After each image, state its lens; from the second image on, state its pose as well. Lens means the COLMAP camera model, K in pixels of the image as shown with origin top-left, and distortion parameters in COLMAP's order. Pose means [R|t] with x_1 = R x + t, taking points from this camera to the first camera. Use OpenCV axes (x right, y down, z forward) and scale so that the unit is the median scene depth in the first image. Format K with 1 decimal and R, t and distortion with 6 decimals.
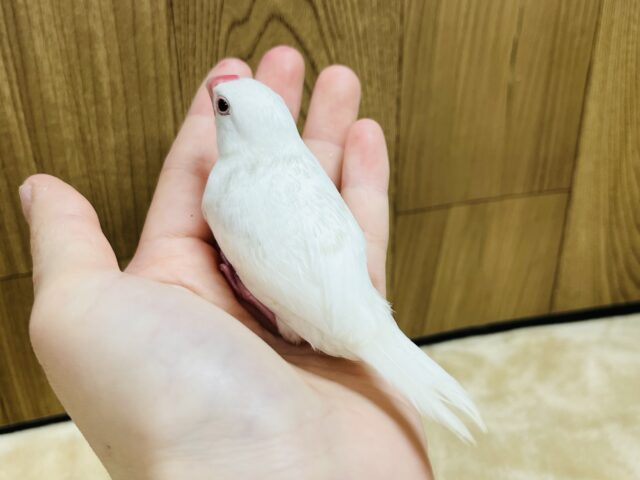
lens RADIAL K [[730.5, 0, 320.0], [0, 730.5, 240.0], [0, 0, 1]] dist [-0.009145, -0.021121]
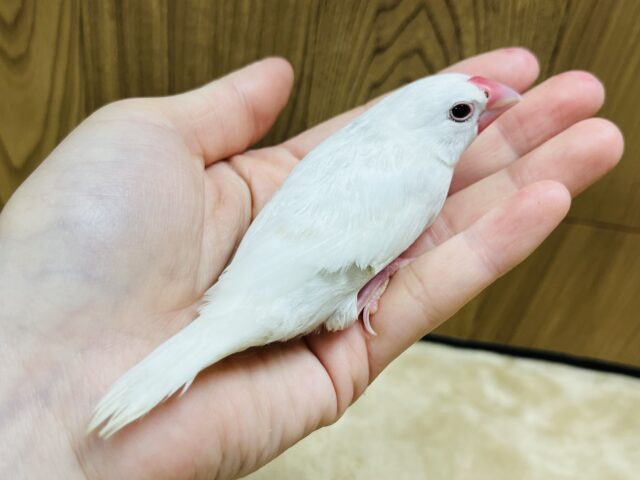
lens RADIAL K [[730.5, 0, 320.0], [0, 730.5, 240.0], [0, 0, 1]] dist [-0.009145, -0.021121]
pose [[0.916748, 0.312428, -0.248922, 0.147161], [-0.297103, 0.949810, 0.097937, -0.023434], [0.267027, -0.015828, 0.963559, 0.037116]]
